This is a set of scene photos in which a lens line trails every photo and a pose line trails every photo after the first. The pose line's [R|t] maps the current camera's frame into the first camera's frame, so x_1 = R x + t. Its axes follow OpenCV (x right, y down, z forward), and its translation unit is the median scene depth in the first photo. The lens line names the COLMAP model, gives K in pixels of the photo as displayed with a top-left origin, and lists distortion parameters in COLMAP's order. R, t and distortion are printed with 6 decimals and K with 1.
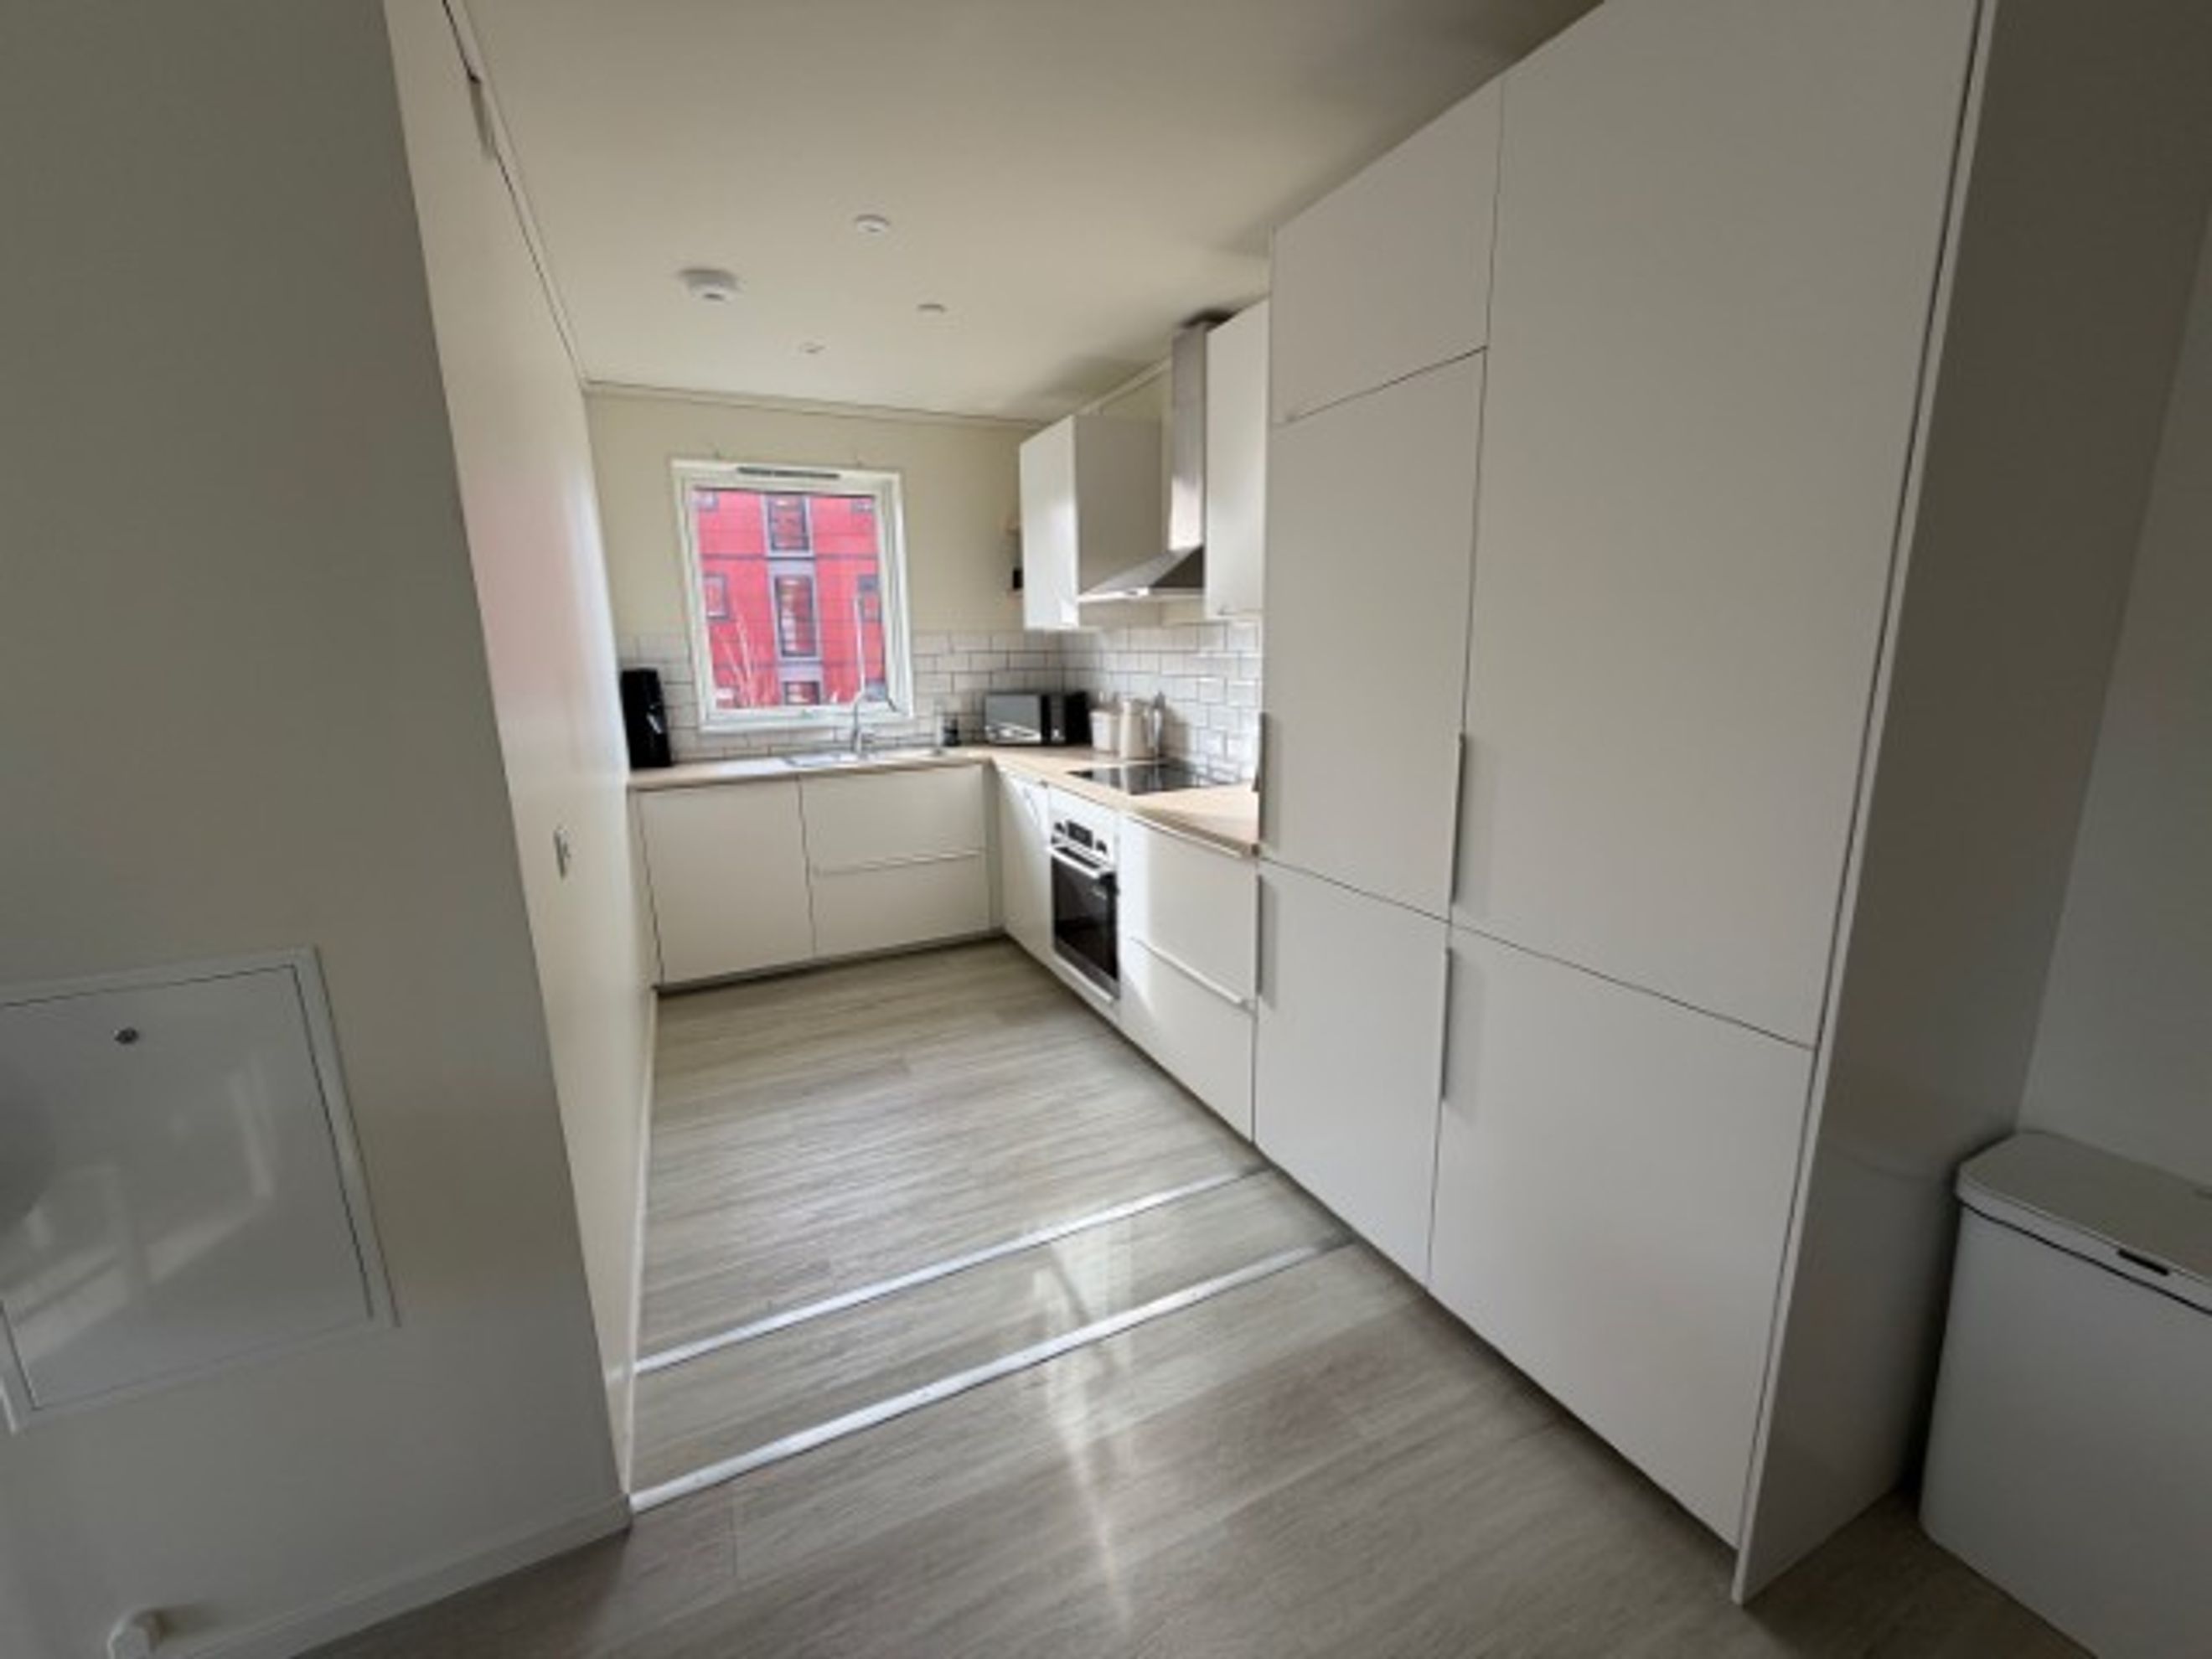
lens RADIAL K [[882.8, 0, 1104.0], [0, 882.8, 821.0], [0, 0, 1]] dist [0.002149, -0.000130]
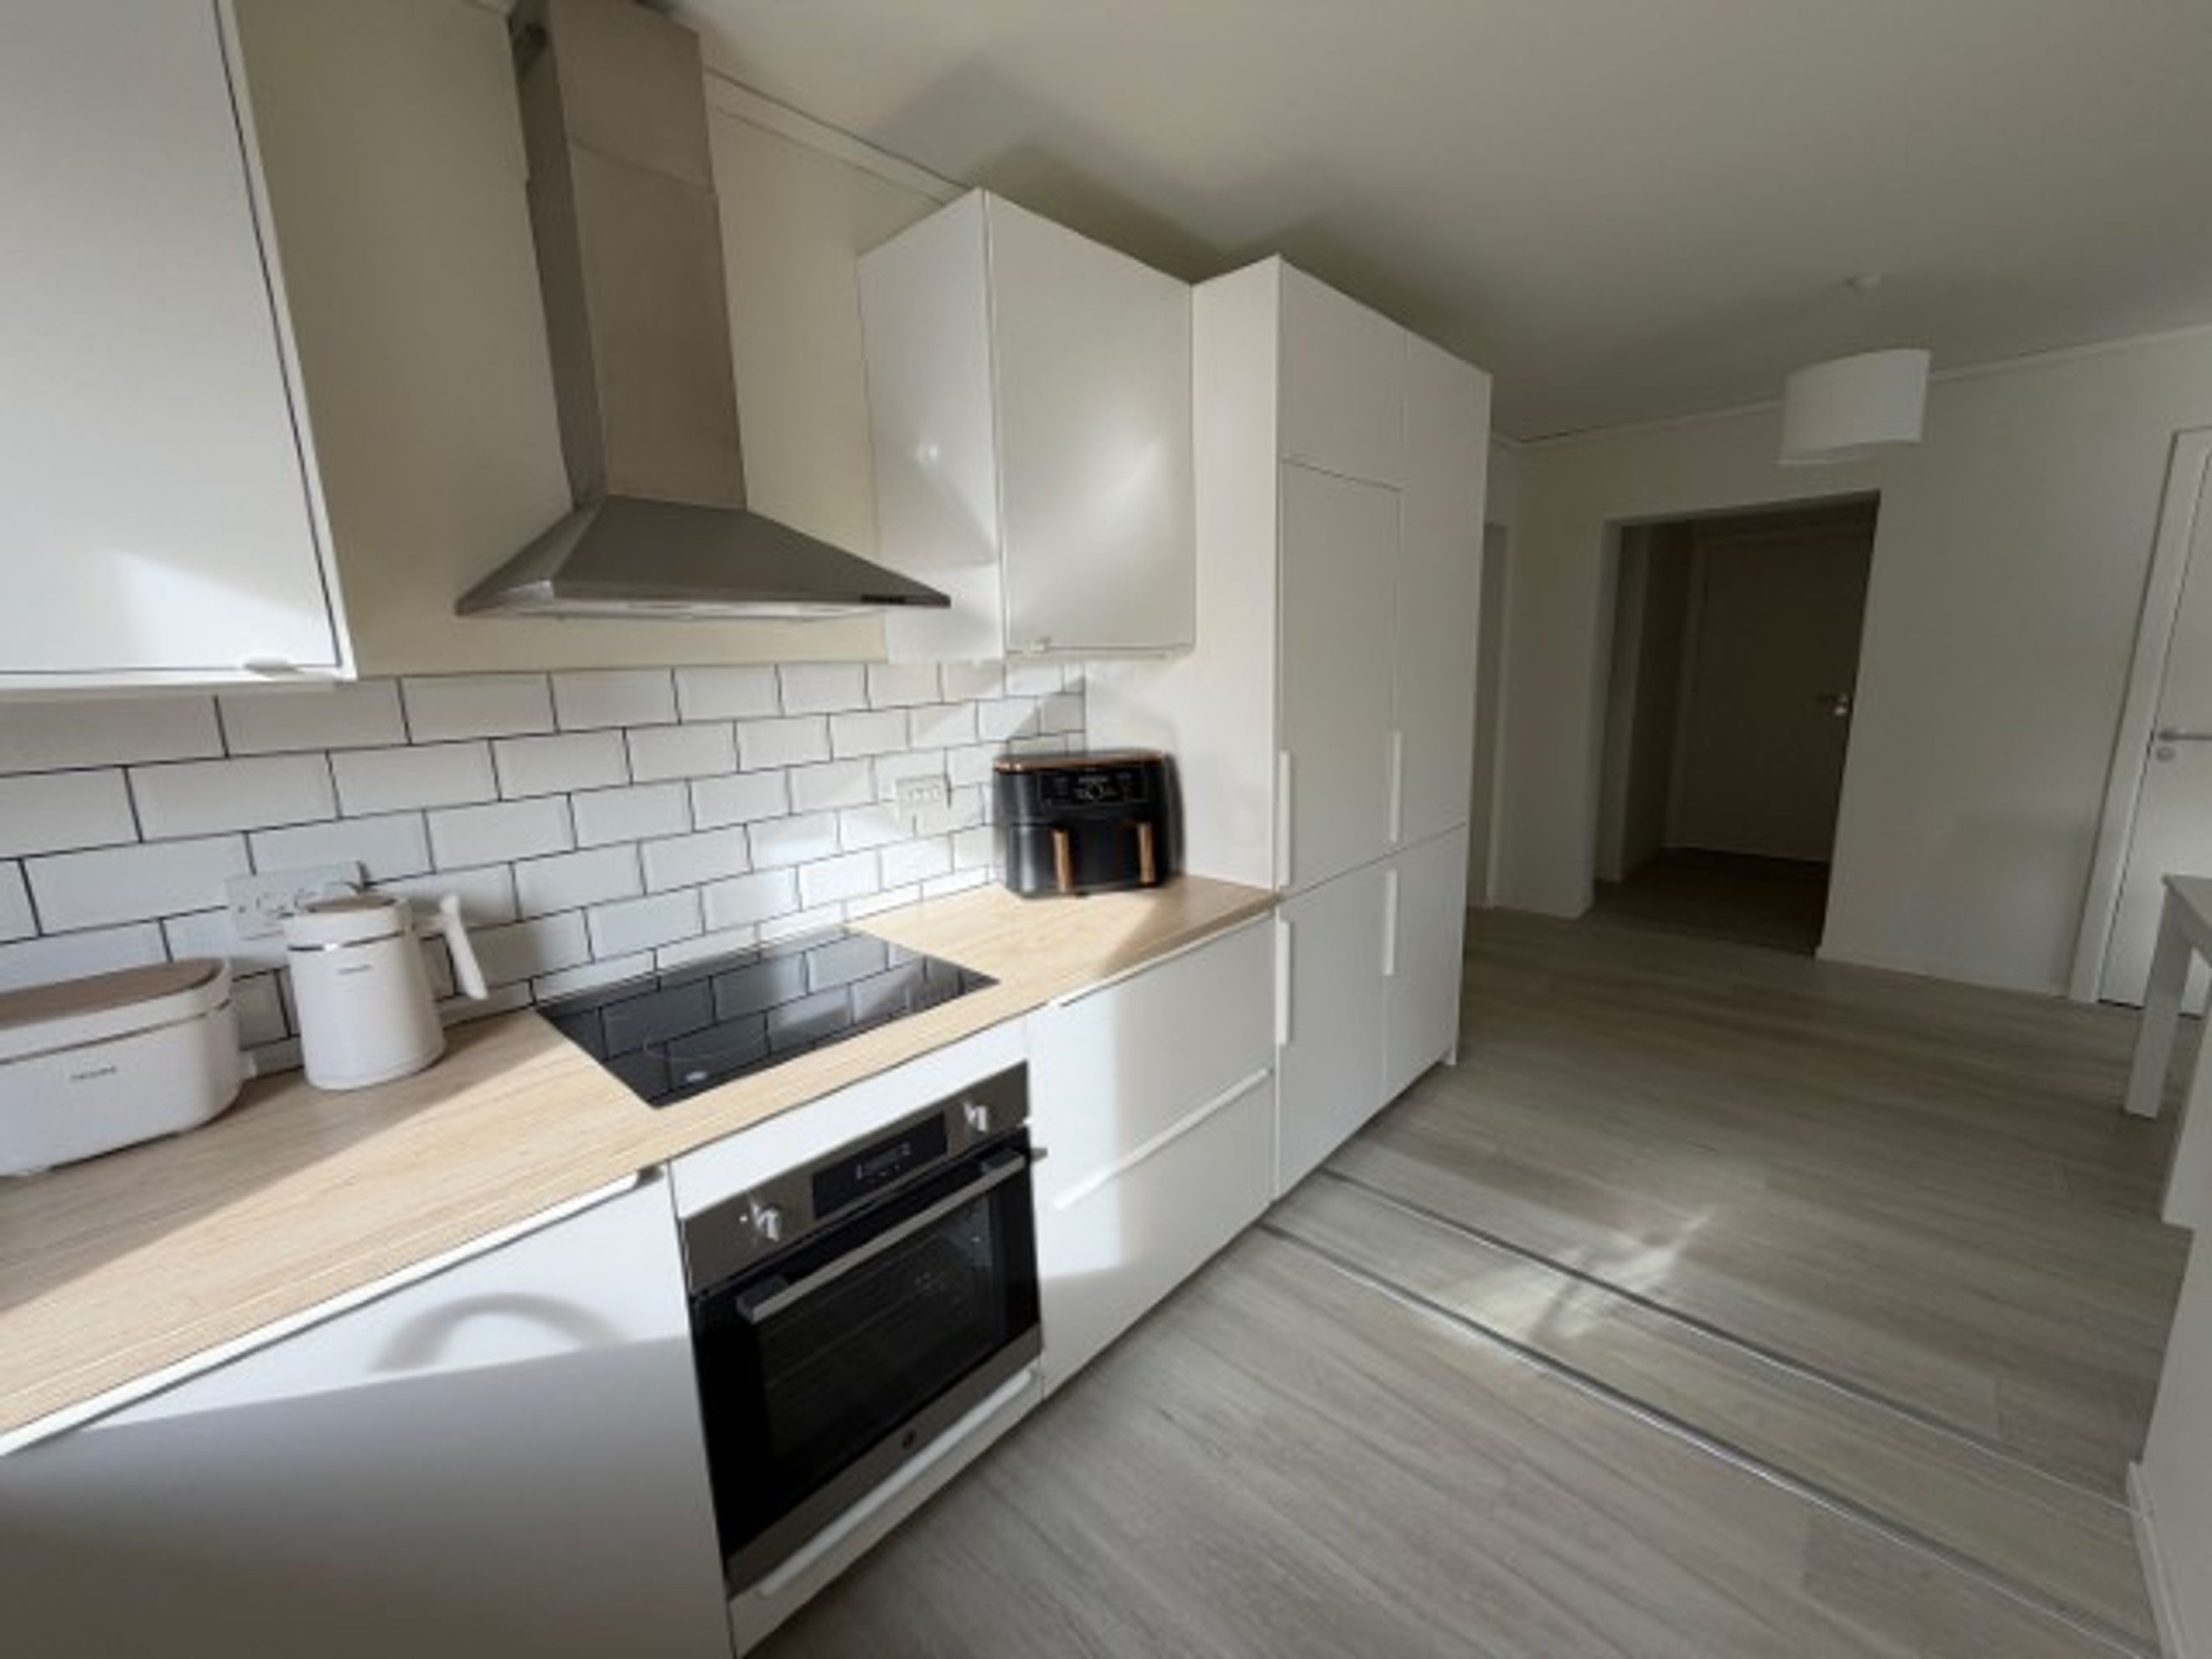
lens RADIAL K [[882.8, 0, 1108.0], [0, 882.8, 823.3], [0, 0, 1]] dist [0.002149, -0.000130]
pose [[-0.359902, -0.154133, 0.920171, -0.492879], [0.227836, 0.941881, 0.246882, -0.249365], [-0.904744, 0.298501, -0.303867, 1.136078]]
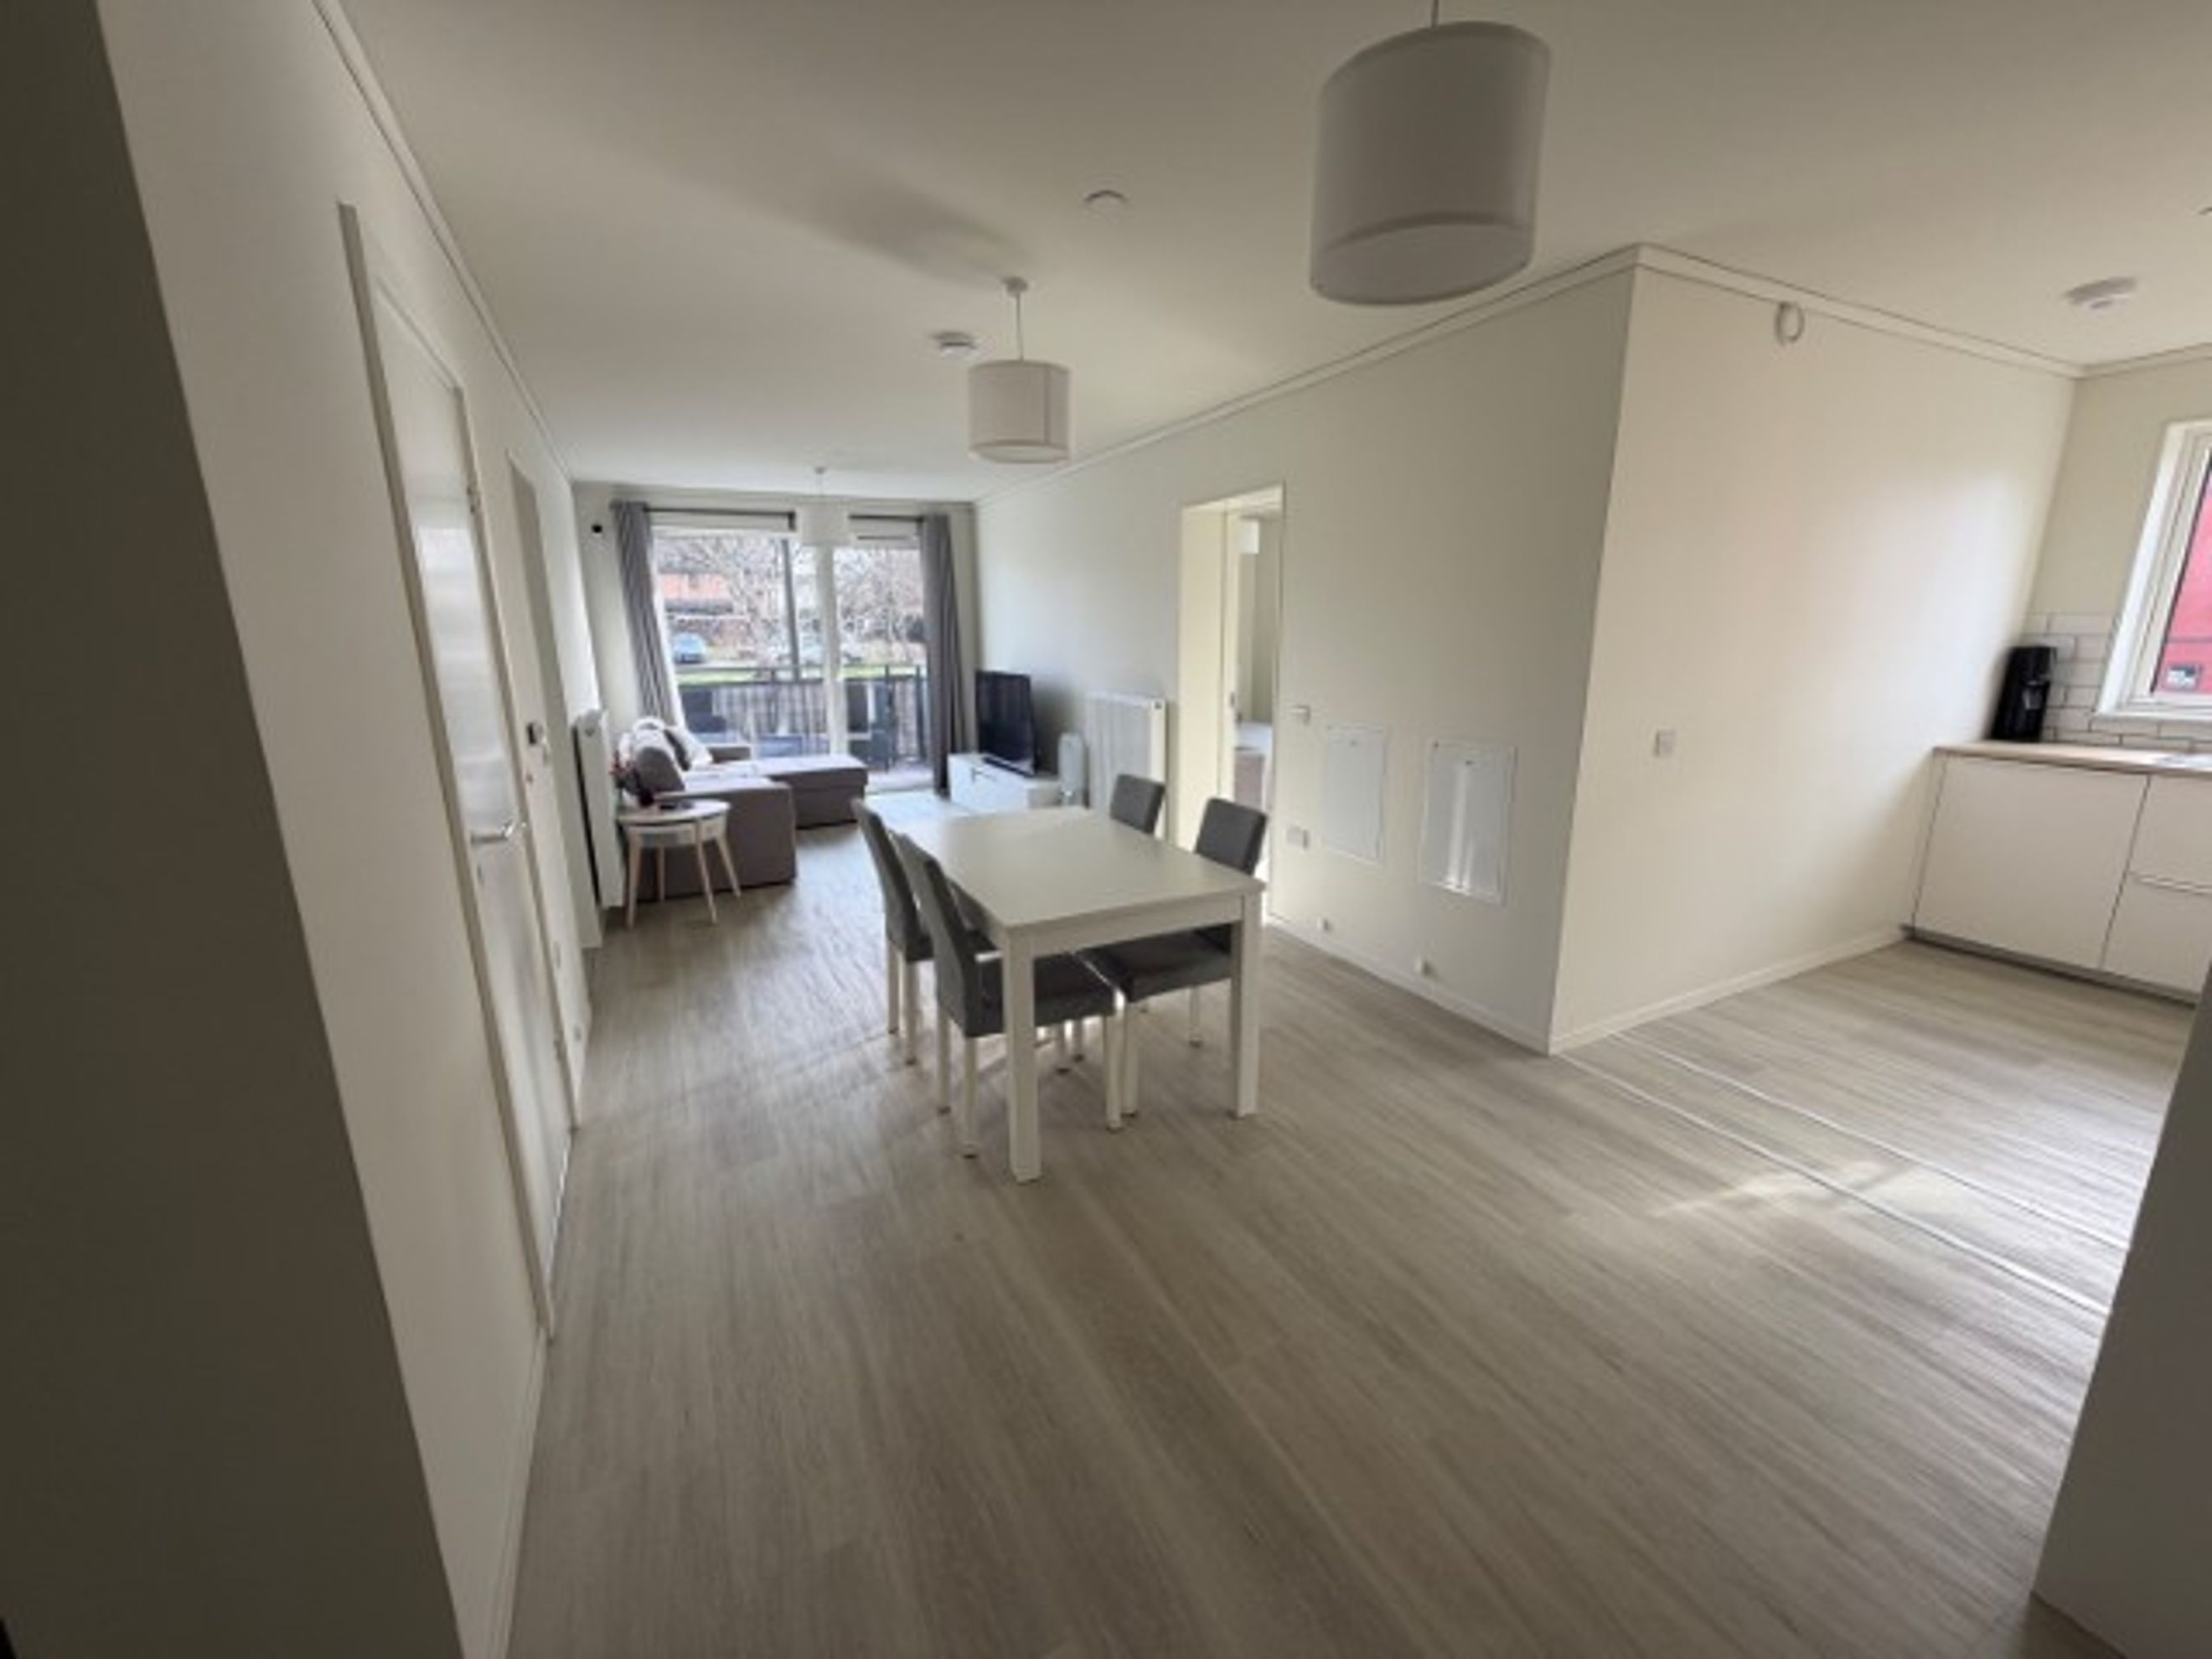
lens RADIAL K [[882.8, 0, 1100.9], [0, 882.8, 822.8], [0, 0, 1]] dist [0.002149, -0.000130]
pose [[0.016100, 0.239225, -0.970831, 0.701644], [-0.198220, 0.952449, 0.231408, 0.002873], [0.980025, 0.188712, 0.062754, -0.141660]]
